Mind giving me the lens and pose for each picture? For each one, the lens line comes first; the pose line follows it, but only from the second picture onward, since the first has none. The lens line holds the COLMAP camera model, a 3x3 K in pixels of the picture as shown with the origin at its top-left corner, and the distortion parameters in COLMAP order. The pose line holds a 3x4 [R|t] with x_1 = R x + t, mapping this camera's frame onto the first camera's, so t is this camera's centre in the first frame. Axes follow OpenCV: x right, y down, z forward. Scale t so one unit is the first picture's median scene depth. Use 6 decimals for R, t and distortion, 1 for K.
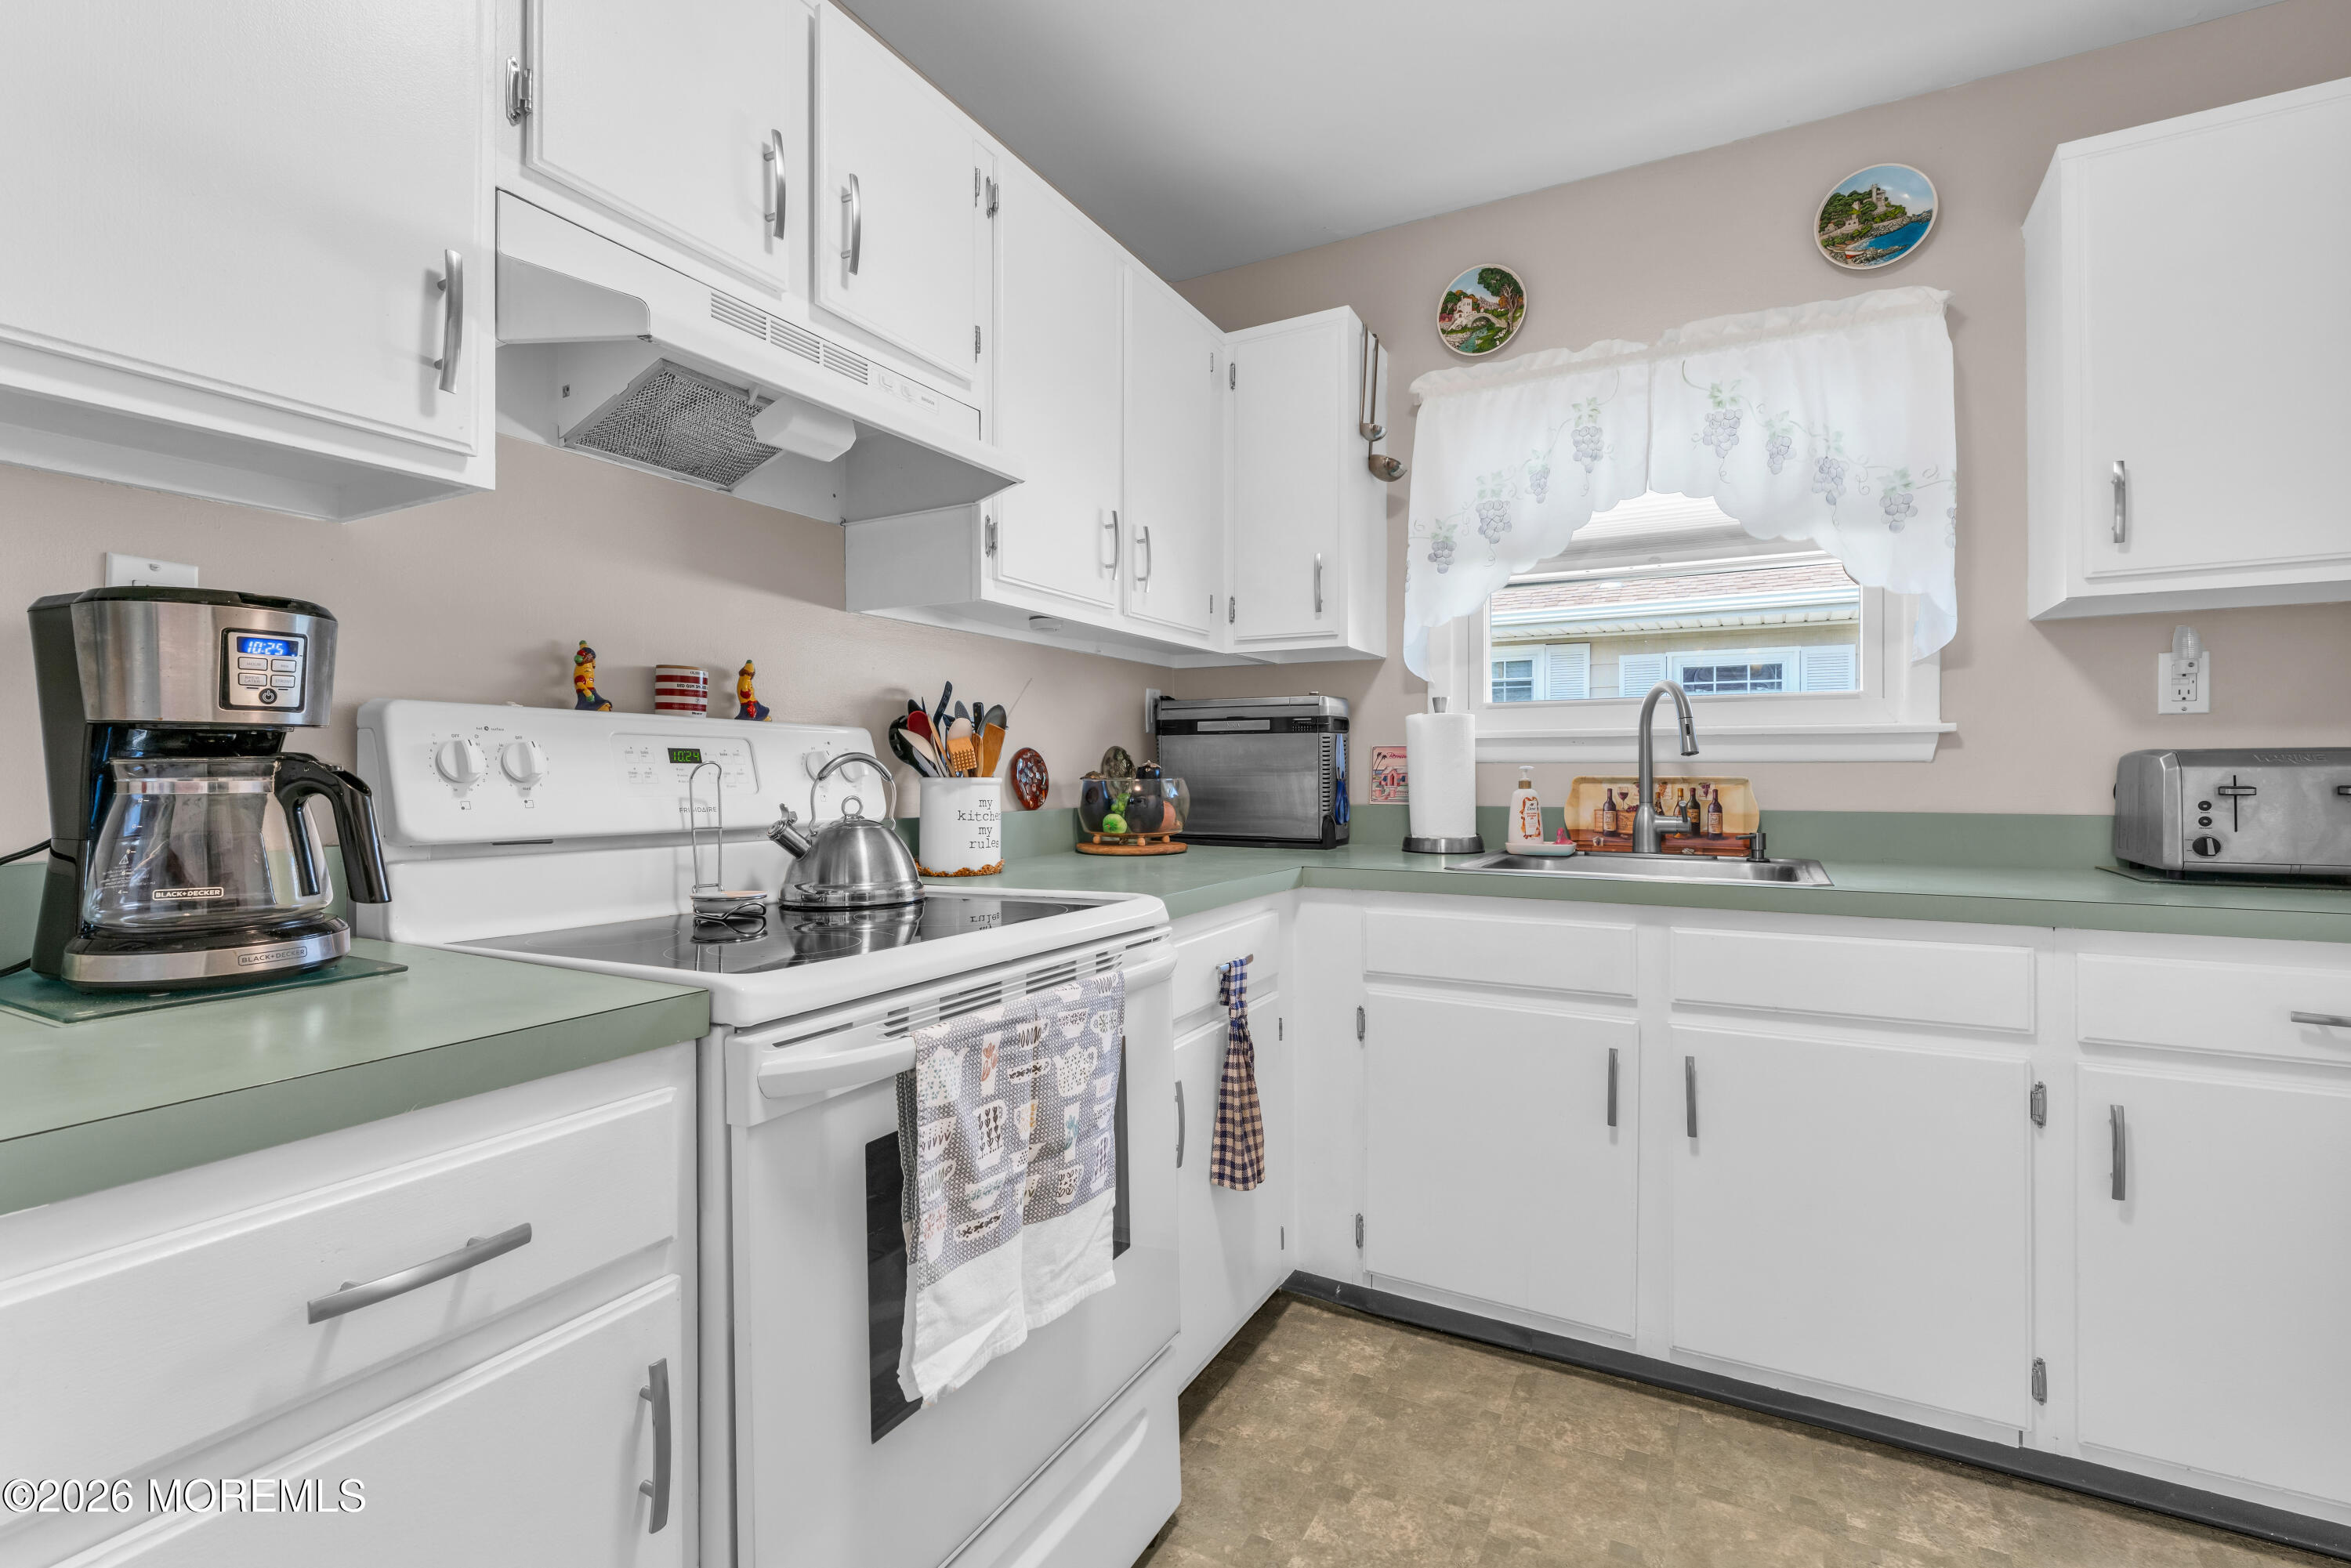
lens RADIAL K [[1056.5, 0, 1168.7], [0, 1056.5, 772.3], [0, 0, 1]] dist [-0.001619, -0.000403]
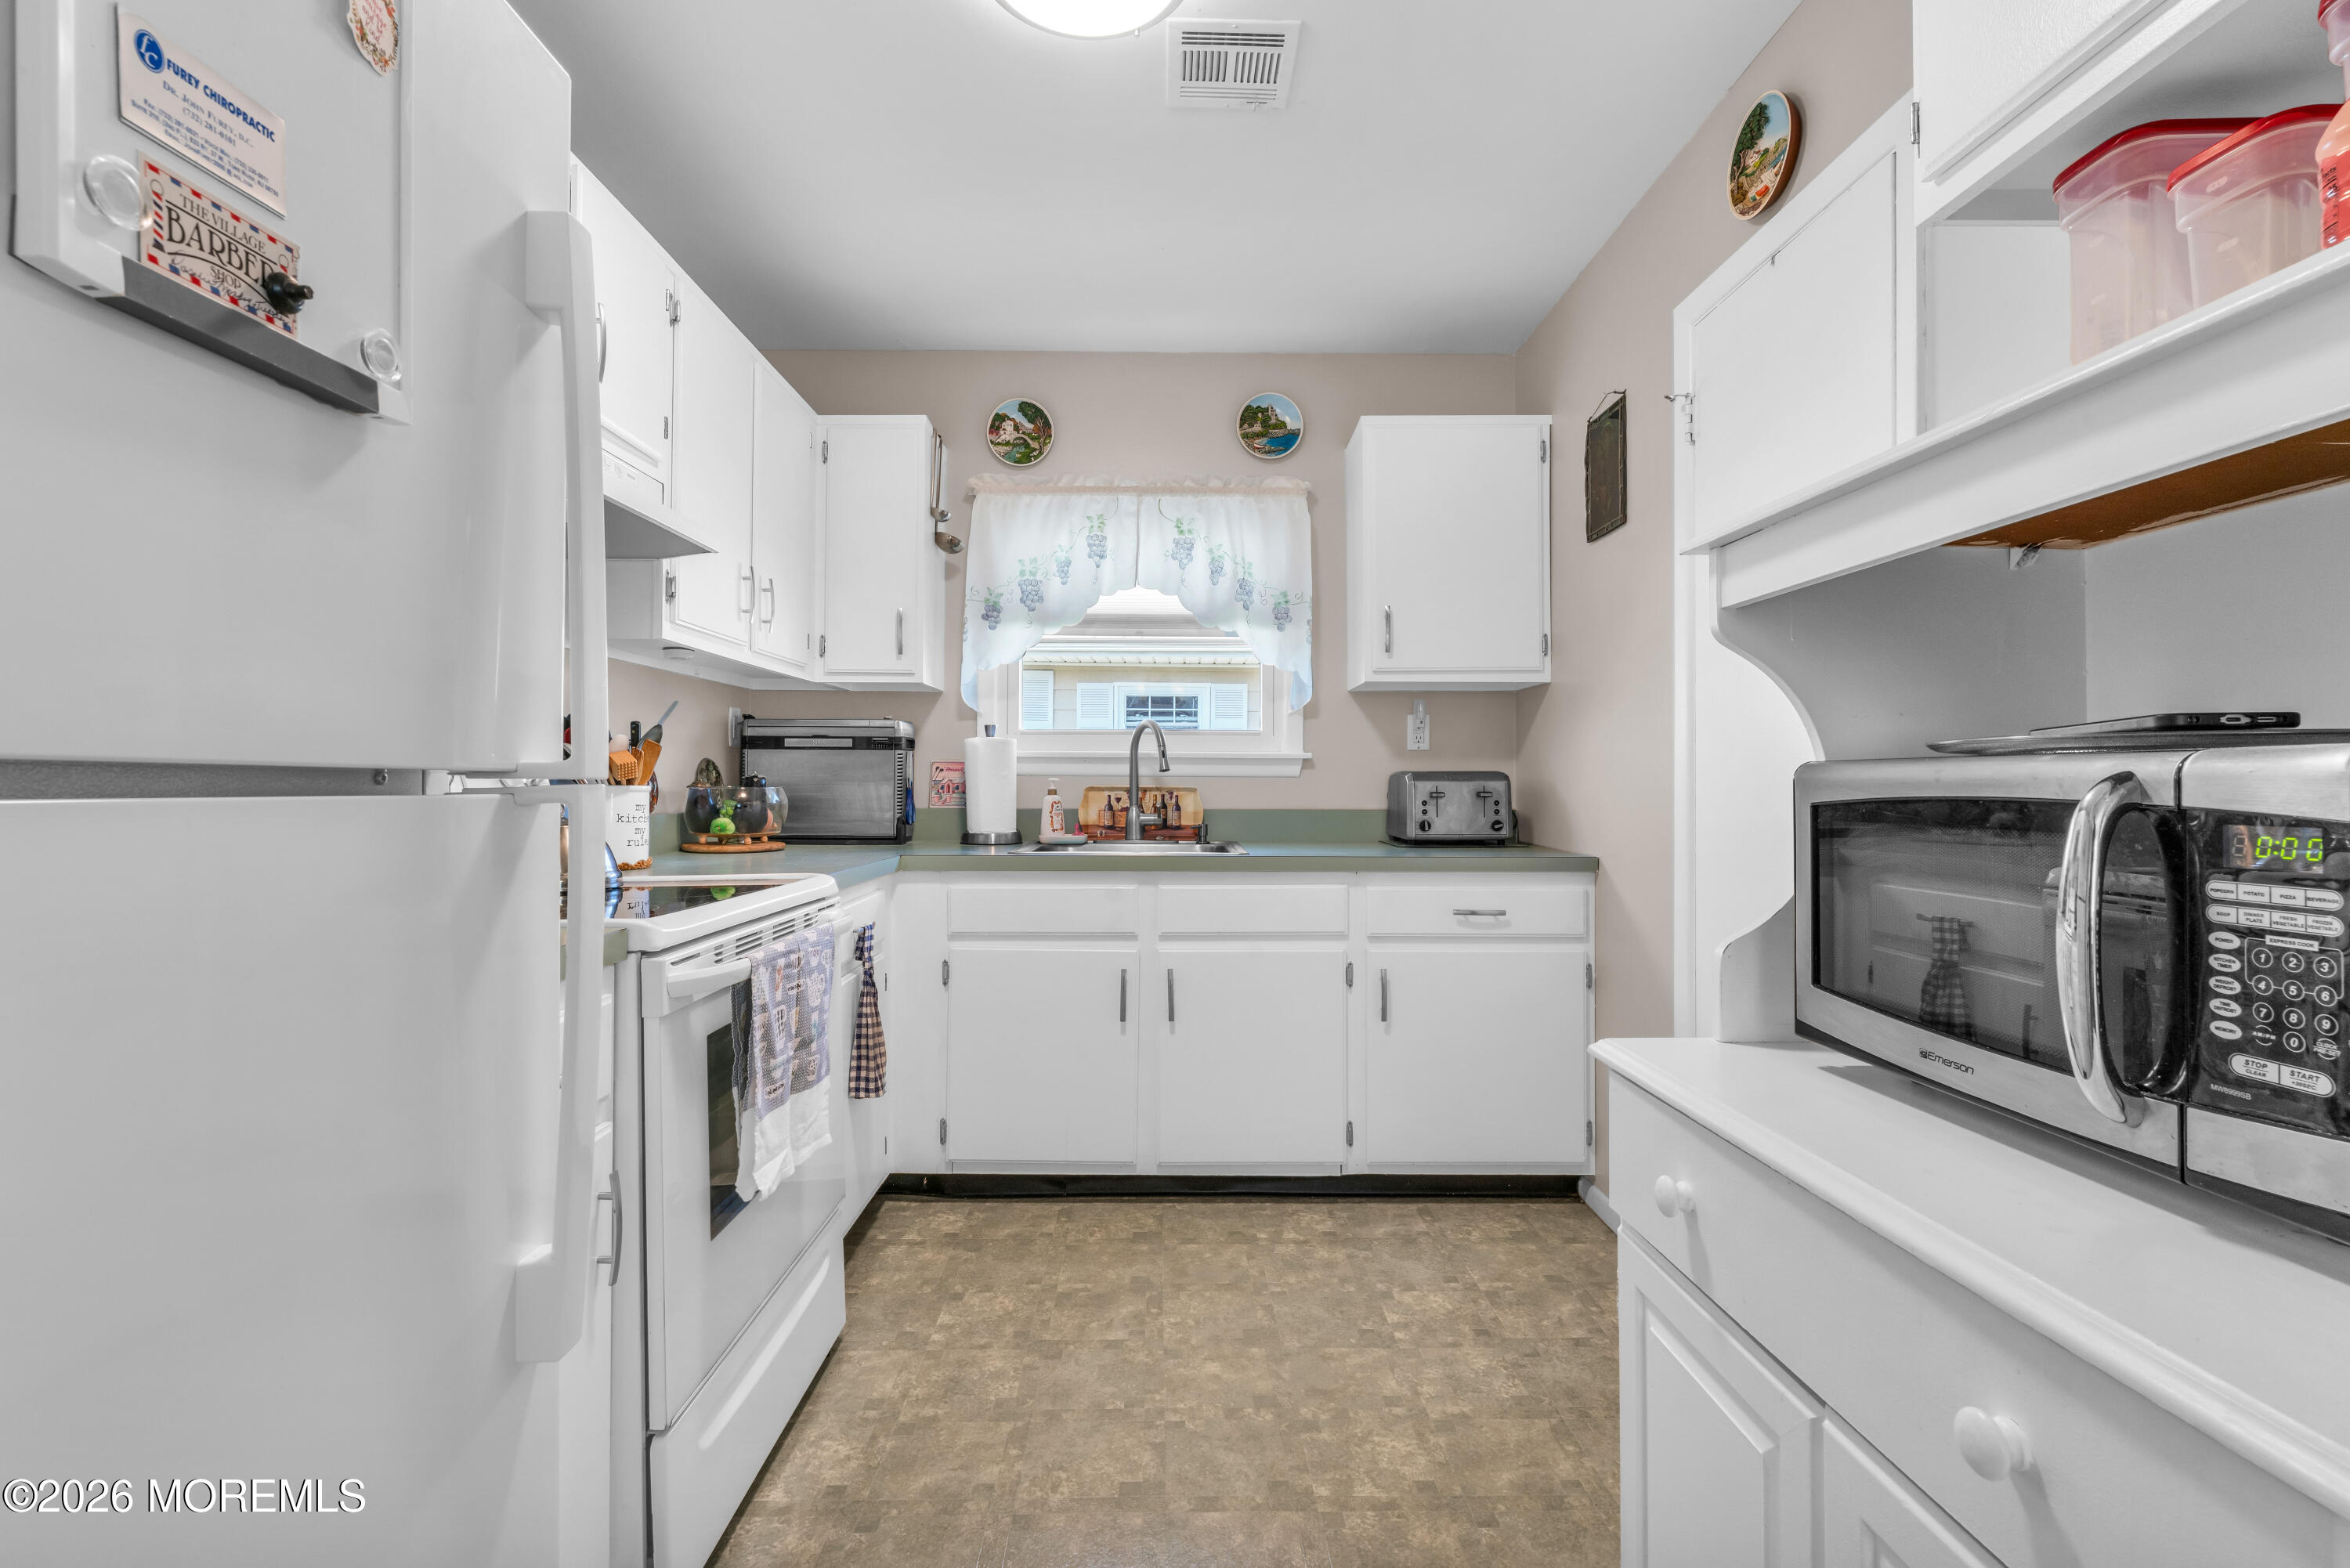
lens RADIAL K [[1056.0, 0, 1168.2], [0, 1056.0, 772.3], [0, 0, 1]] dist [-0.001619, -0.000403]
pose [[0.874250, 0.008828, 0.485397, -0.217816], [-0.004070, 0.999933, -0.010855, 0.000591], [-0.485460, 0.007515, 0.874227, -0.290100]]
